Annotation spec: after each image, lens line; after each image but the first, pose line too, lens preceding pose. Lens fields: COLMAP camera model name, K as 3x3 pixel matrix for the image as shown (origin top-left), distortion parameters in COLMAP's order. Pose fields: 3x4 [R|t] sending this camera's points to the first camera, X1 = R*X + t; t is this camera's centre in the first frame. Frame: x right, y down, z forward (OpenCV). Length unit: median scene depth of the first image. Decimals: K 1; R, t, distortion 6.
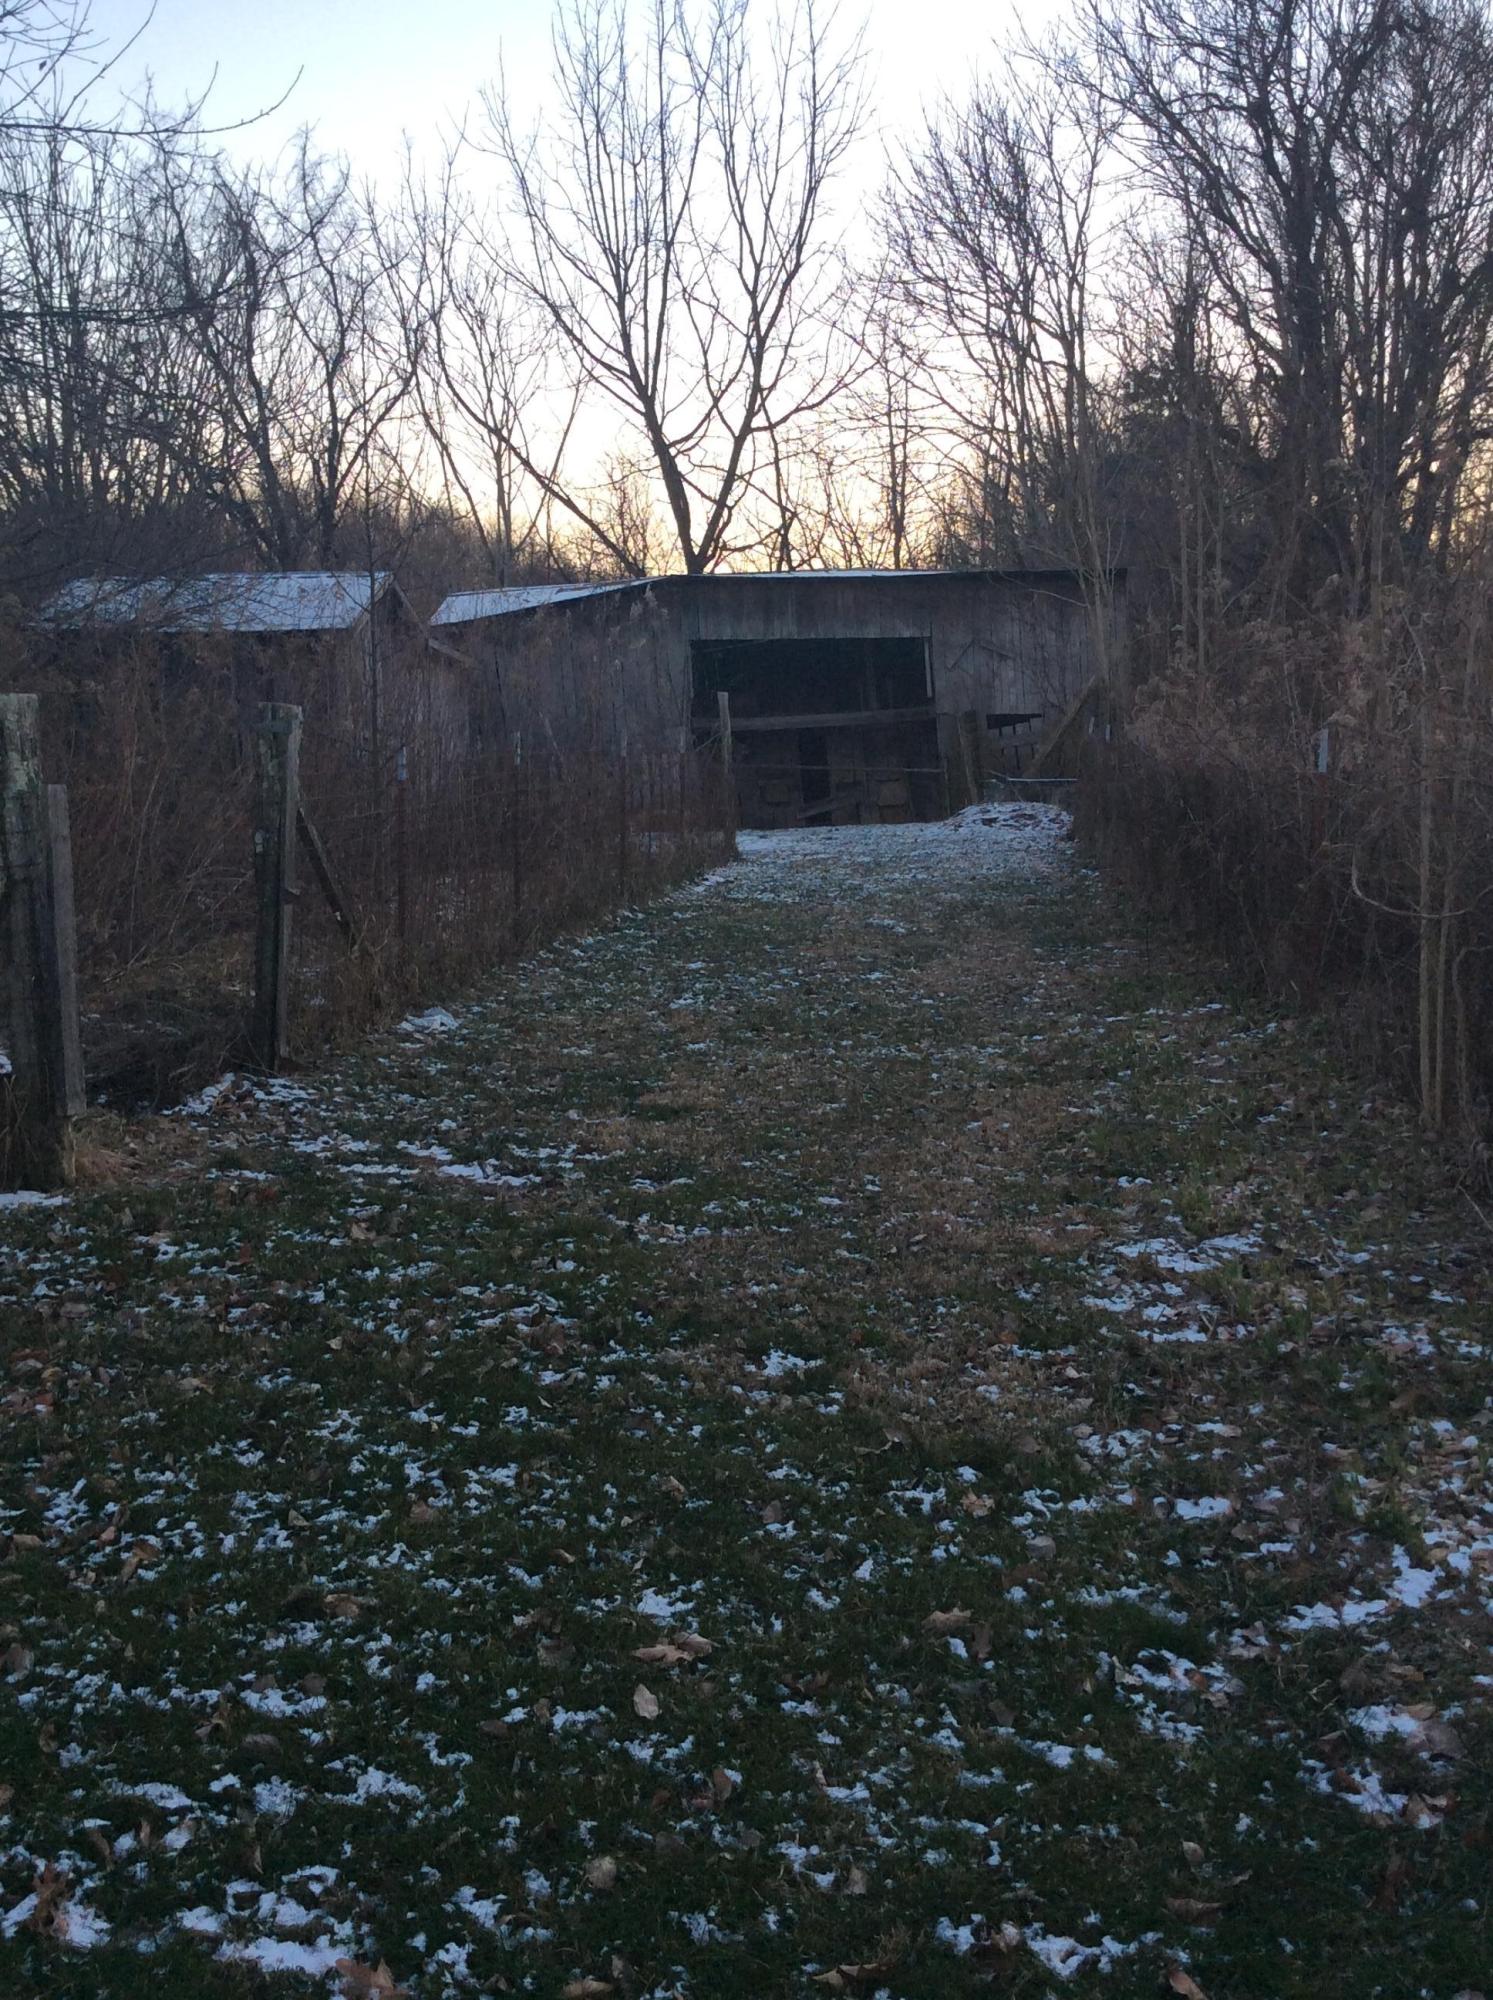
lens RADIAL K [[1989.2, 0, 747.2], [0, 1989.2, 999.6], [0, 0, 1]] dist [0.060300, 0.000000]
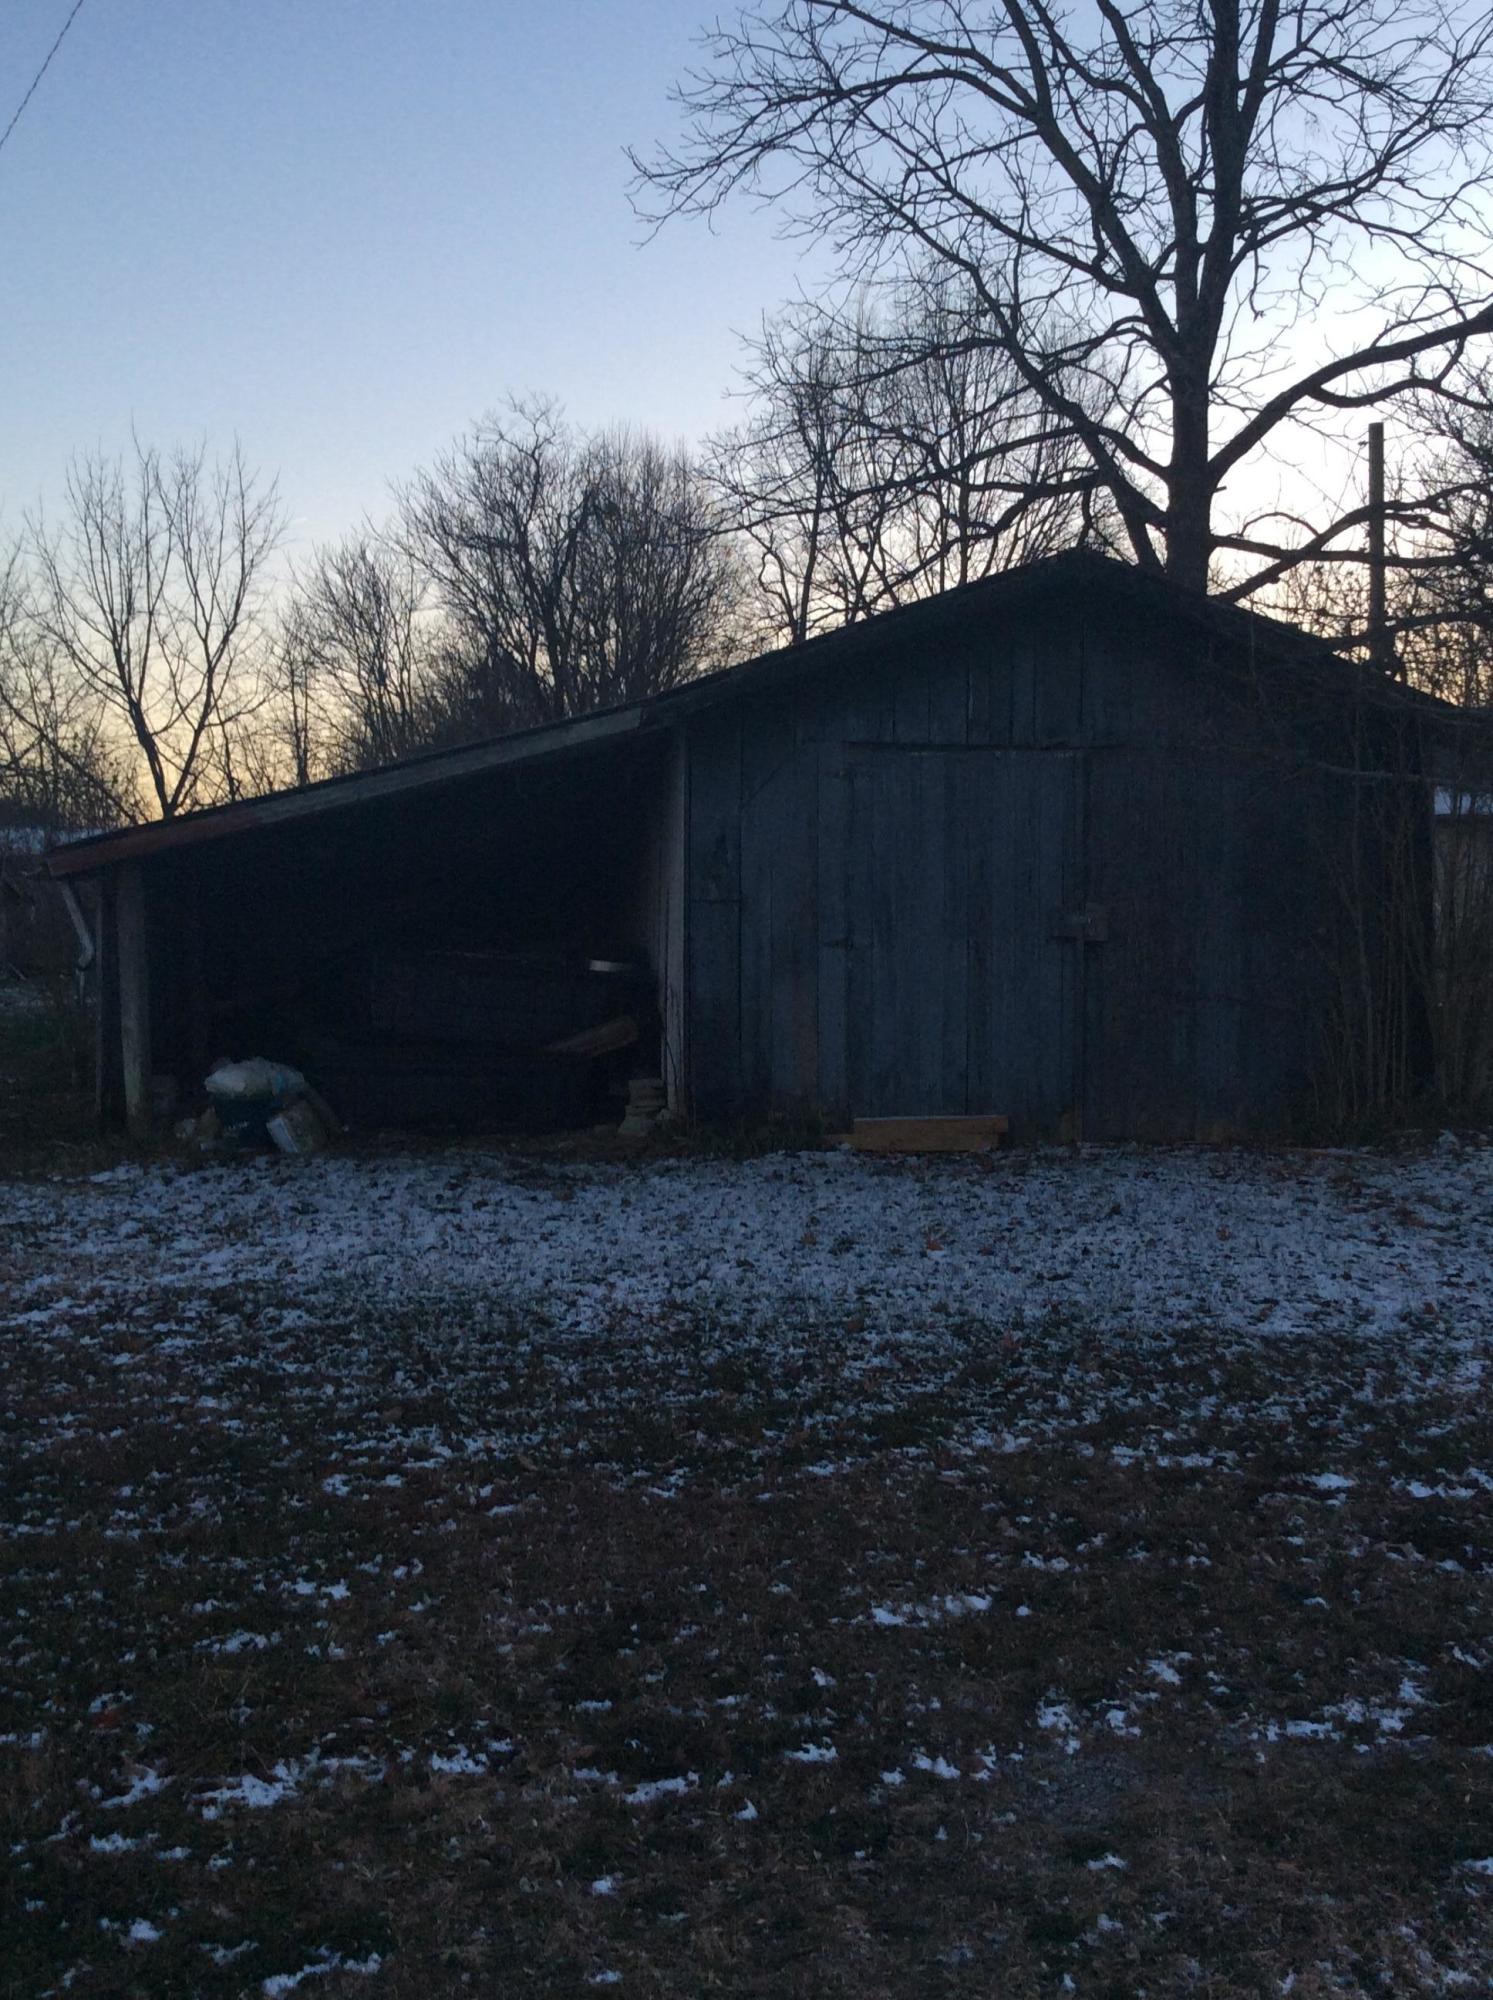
lens RADIAL K [[1989.2, 0, 746.0], [0, 1989.2, 998.1], [0, 0, 1]] dist [0.060300, 0.000000]
pose [[0.957392, -0.010962, 0.288582, -0.046926], [0.031234, 0.997348, -0.065738, 0.041954], [-0.287096, 0.071951, 0.955196, -0.593977]]
